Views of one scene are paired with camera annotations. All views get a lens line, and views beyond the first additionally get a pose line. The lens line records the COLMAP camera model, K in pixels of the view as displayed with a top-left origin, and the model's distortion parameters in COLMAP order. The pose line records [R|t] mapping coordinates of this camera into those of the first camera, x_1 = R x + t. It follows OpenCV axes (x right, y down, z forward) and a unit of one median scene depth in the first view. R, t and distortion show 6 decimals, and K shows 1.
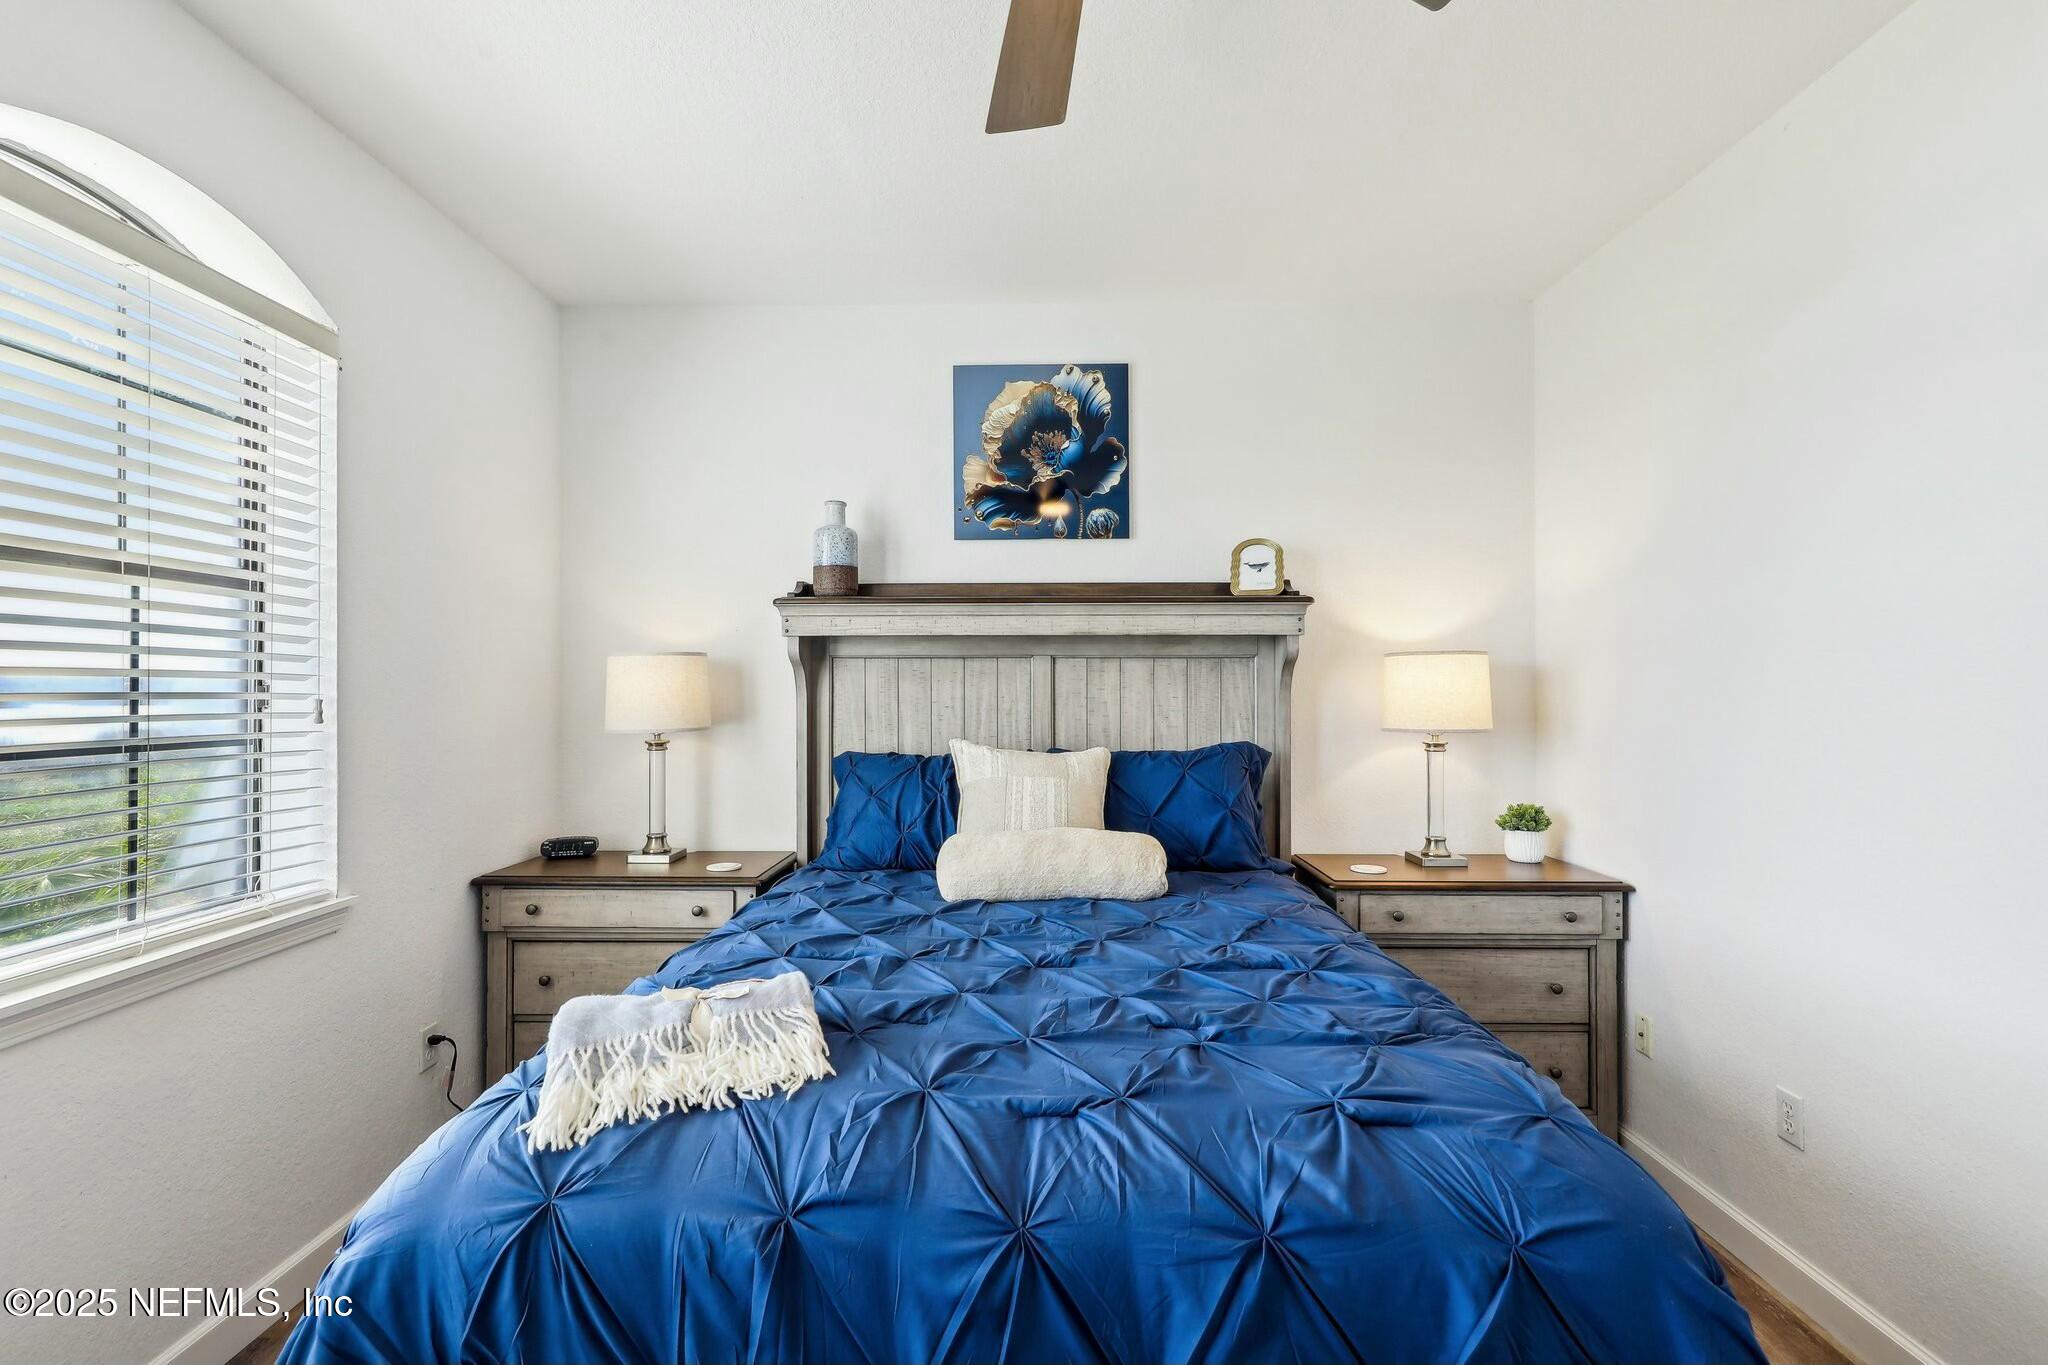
lens RADIAL K [[921.0, 0, 1033.6], [0, 921.0, 685.4], [0, 0, 1]] dist [0.007737, -0.002027]
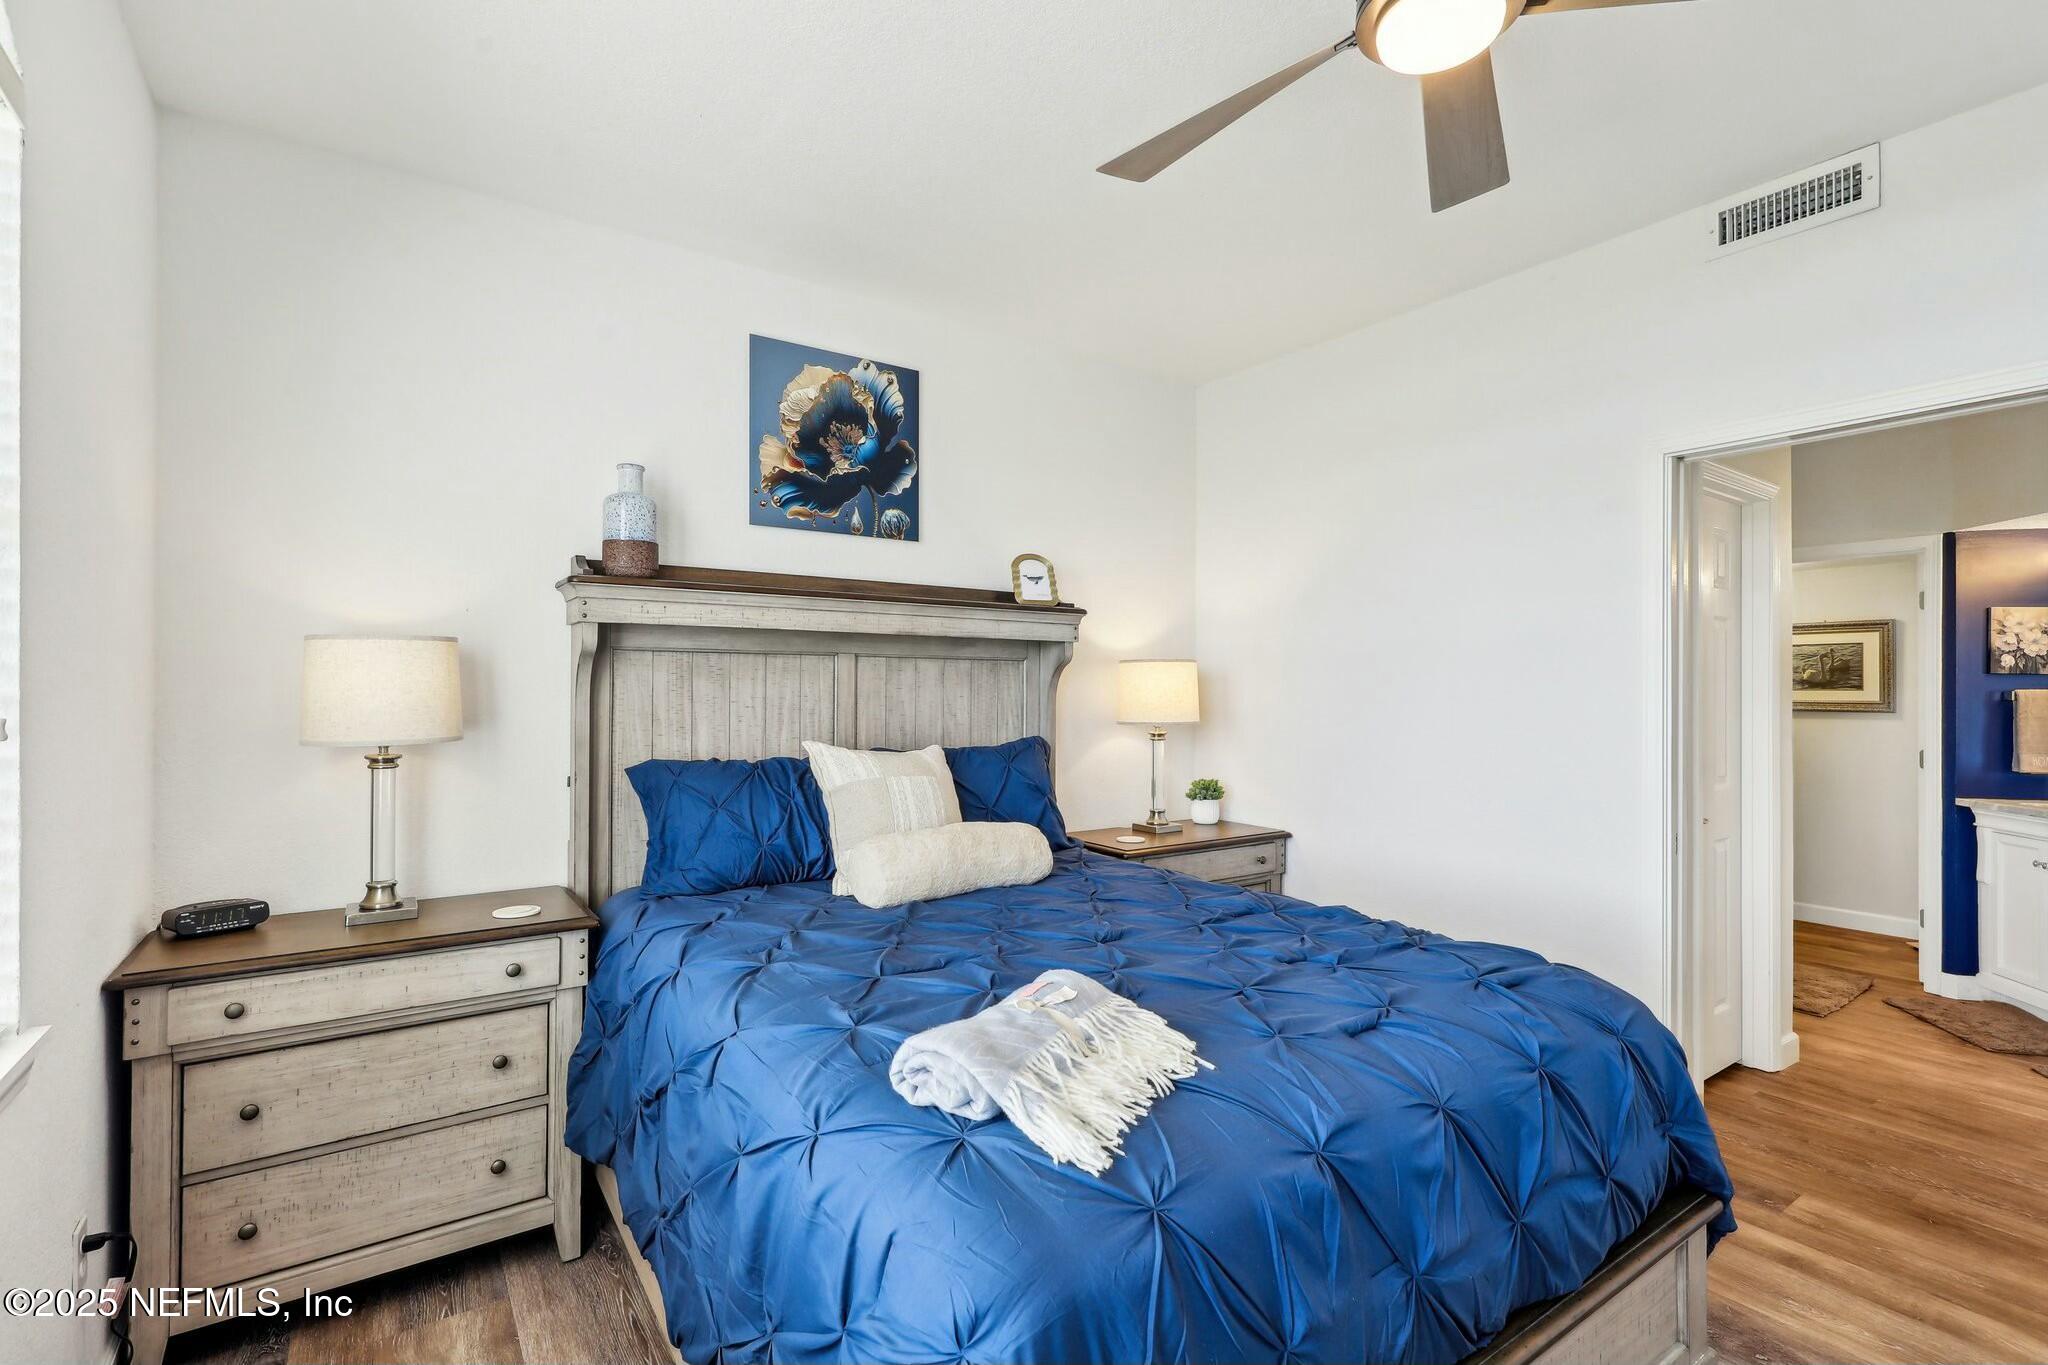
lens RADIAL K [[921.0, 0, 1036.8], [0, 921.0, 686.2], [0, 0, 1]] dist [0.007737, -0.002027]
pose [[0.810450, 0.006251, 0.585775, -0.405945], [-0.007087, 0.999975, -0.000866, 0.001537], [-0.585765, -0.003449, 0.810473, 0.094106]]
